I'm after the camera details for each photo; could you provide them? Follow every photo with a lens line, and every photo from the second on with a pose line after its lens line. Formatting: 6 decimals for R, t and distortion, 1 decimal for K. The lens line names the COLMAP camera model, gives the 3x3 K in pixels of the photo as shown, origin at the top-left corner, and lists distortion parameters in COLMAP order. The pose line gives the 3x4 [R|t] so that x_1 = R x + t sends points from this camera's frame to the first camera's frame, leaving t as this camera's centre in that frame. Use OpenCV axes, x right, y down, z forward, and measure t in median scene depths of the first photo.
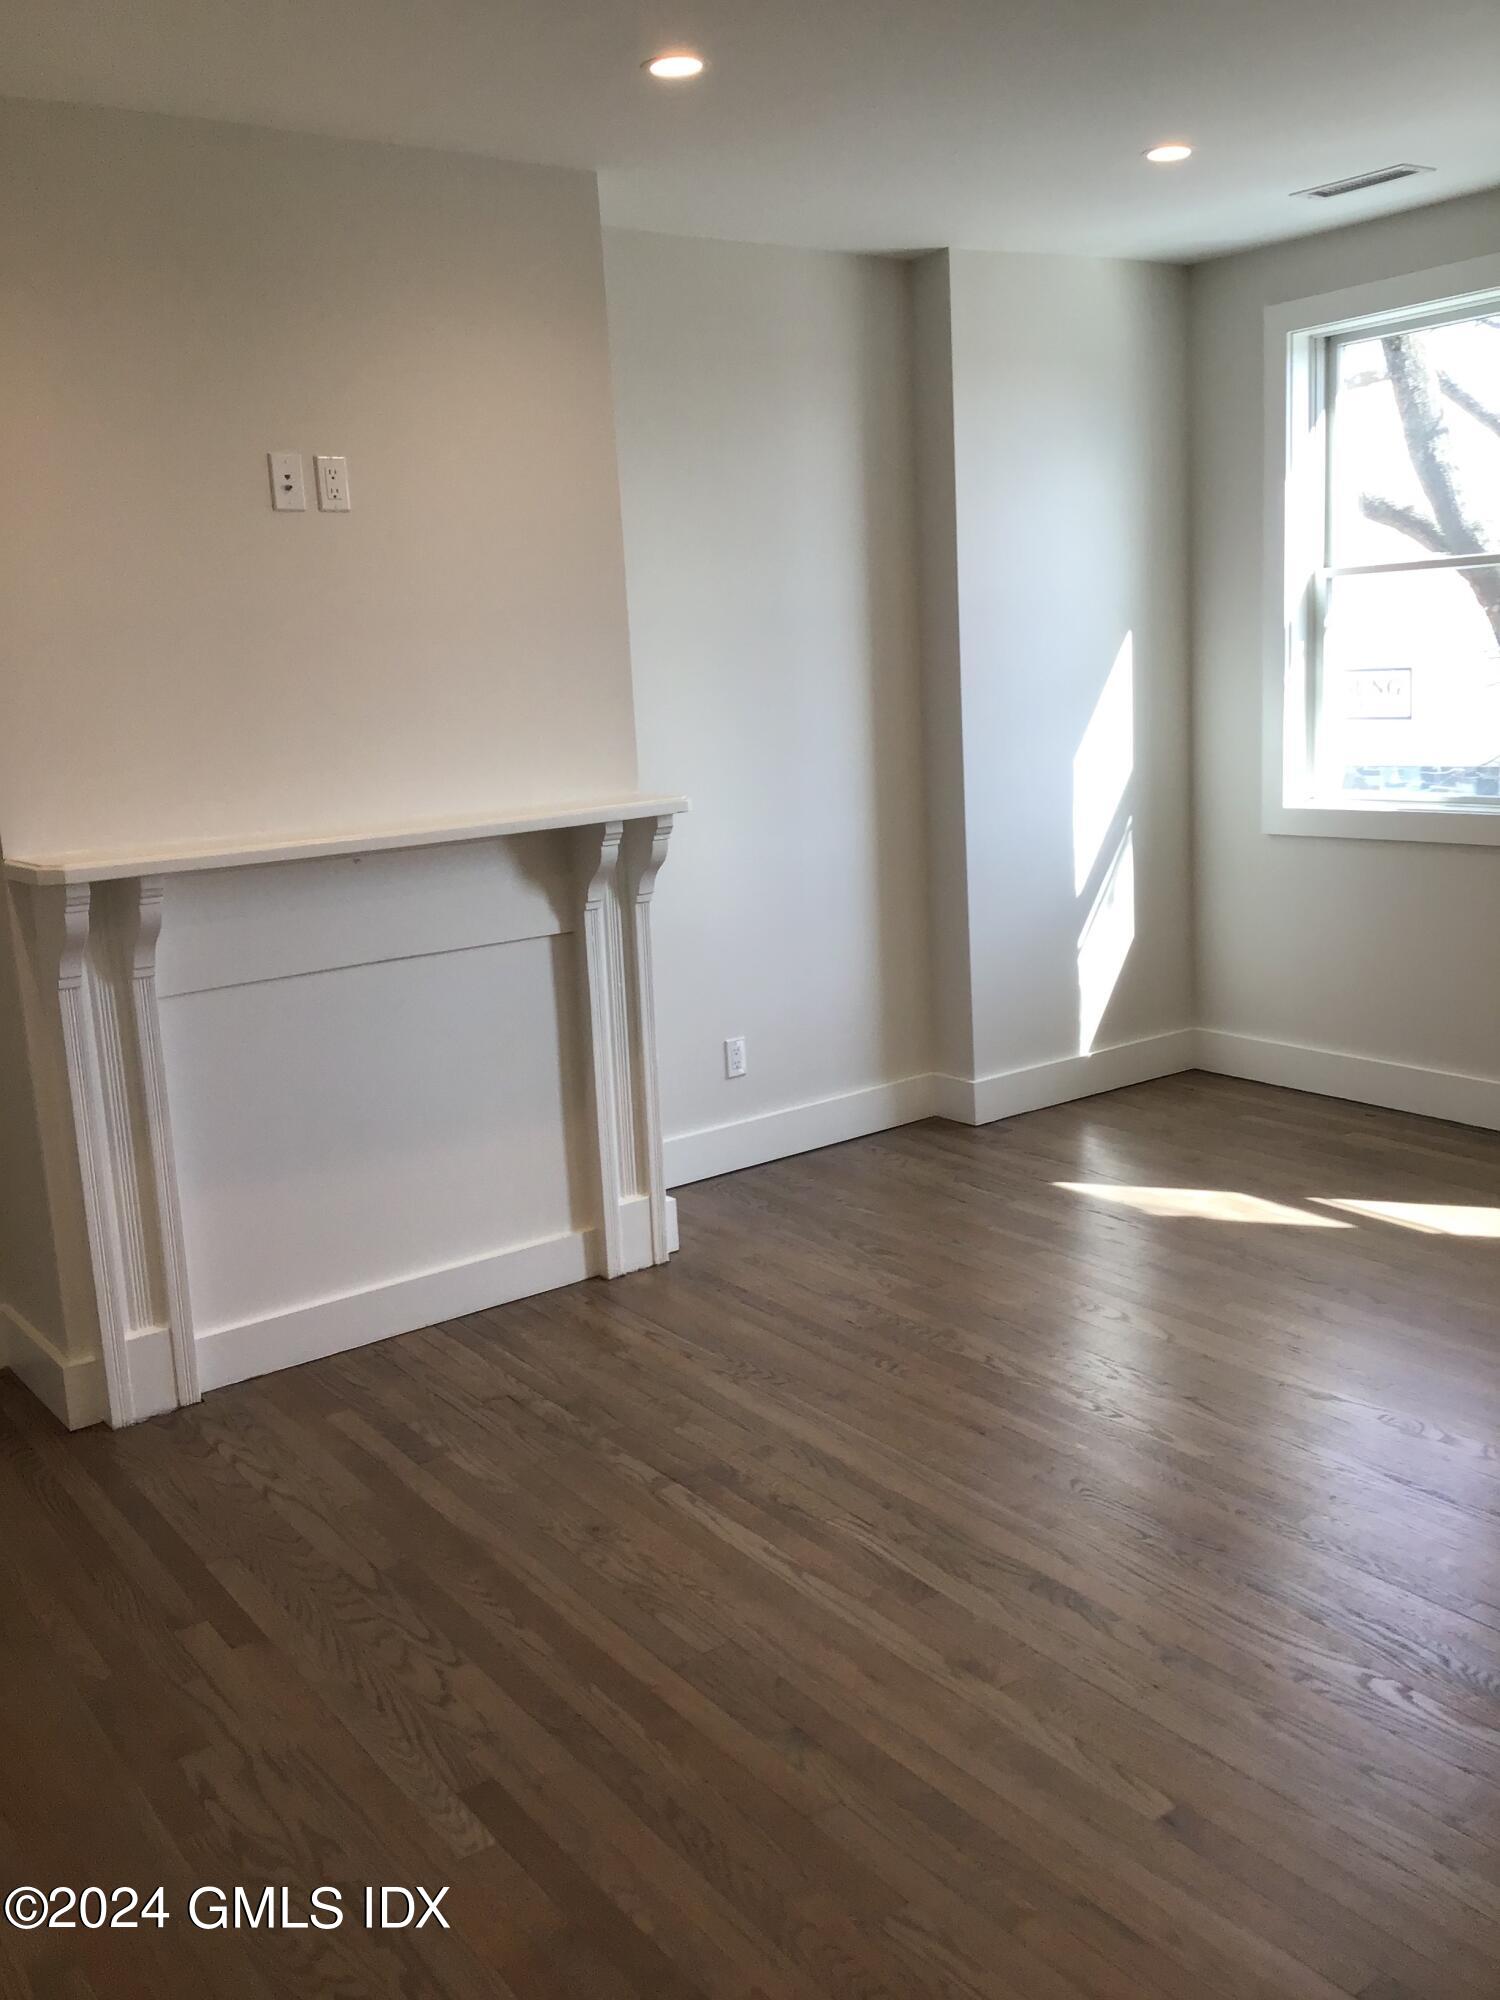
lens RADIAL K [[1802.9, 0, 750.0], [0, 1802.9, 1000.0], [0, 0, 1]] dist [0.104628, -0.221497]
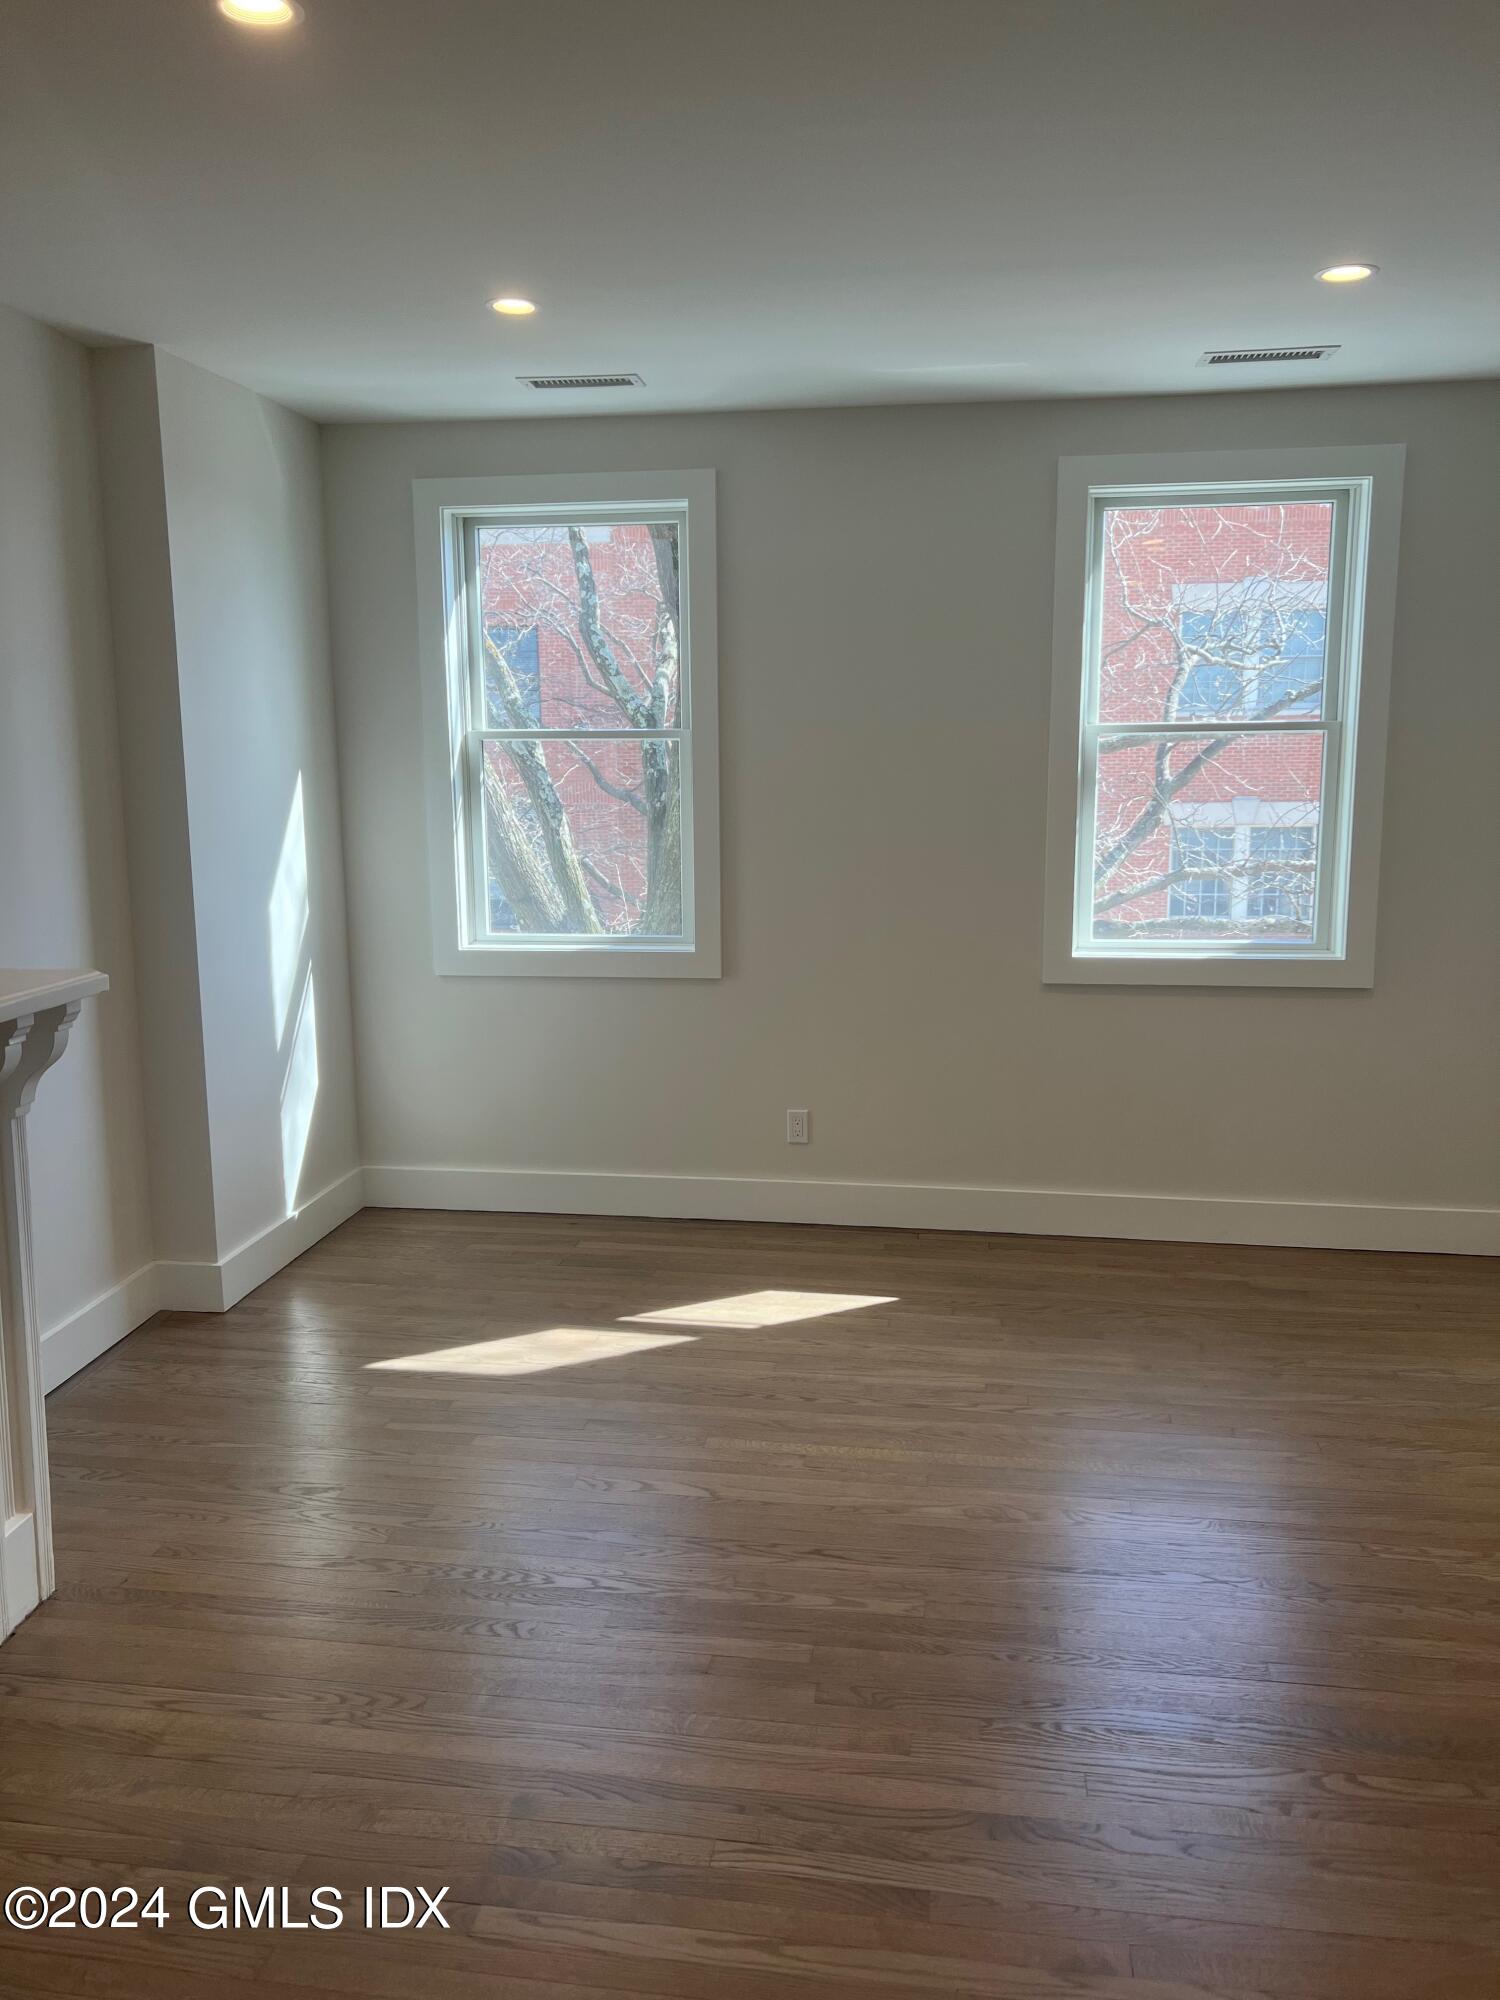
lens RADIAL K [[1497.0, 0, 751.6], [0, 1497.0, 1004.7], [0, 0, 1]] dist [0.081089, -0.096821]
pose [[0.685071, -0.065455, 0.725530, -0.335143], [0.105198, 0.994405, -0.009620, -0.068957], [-0.720841, 0.082915, 0.688124, 0.399369]]
